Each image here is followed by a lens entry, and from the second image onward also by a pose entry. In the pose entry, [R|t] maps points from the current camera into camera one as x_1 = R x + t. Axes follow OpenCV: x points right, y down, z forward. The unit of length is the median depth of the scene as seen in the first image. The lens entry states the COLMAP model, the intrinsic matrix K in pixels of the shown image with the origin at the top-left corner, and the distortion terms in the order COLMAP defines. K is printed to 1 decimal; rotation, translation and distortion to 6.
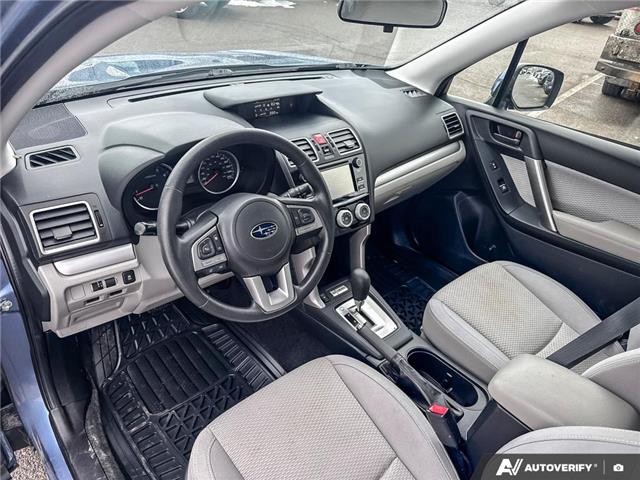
lens RADIAL K [[451.4, 0, 320.2], [0, 451.4, 242.7], [0, 0, 1]] dist [0.057196, -0.006707]
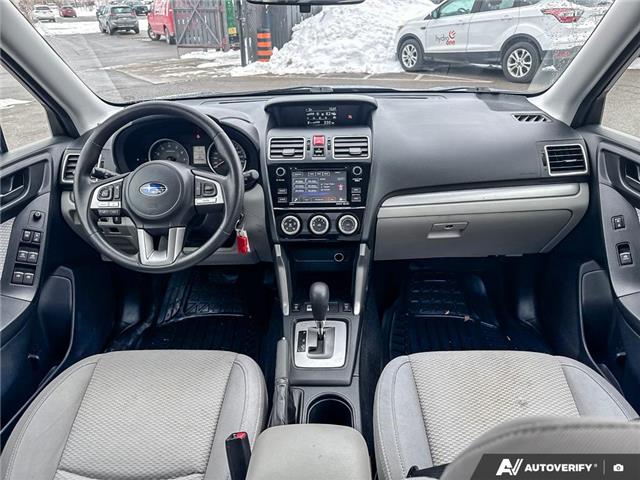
lens RADIAL K [[451.4, 0, 320.2], [0, 451.4, 242.7], [0, 0, 1]] dist [0.057196, -0.006707]
pose [[0.740225, 0.204970, -0.640355, 0.652786], [-0.293498, 0.955374, -0.033468, 0.010955], [0.604918, 0.212717, 0.767350, 0.298519]]
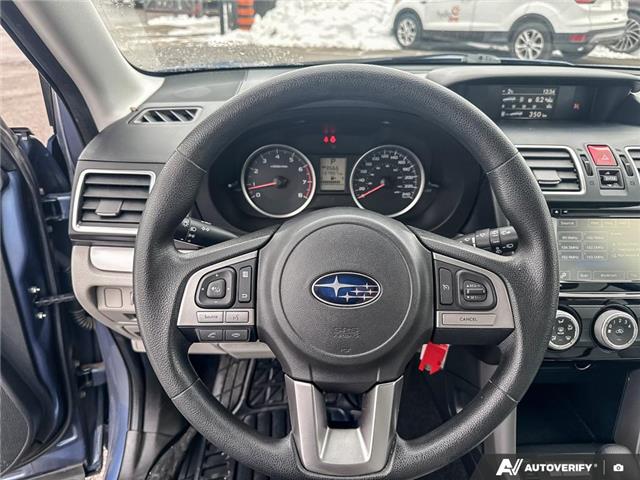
lens RADIAL K [[465.6, 0, 326.8], [0, 465.6, 242.1], [0, 0, 1]] dist [0.088567, -0.130569]
pose [[0.787043, 0.232509, -0.571405, 0.076048], [-0.300634, 0.953381, -0.026150, -0.037794], [0.538686, 0.192365, 0.820252, 0.433650]]
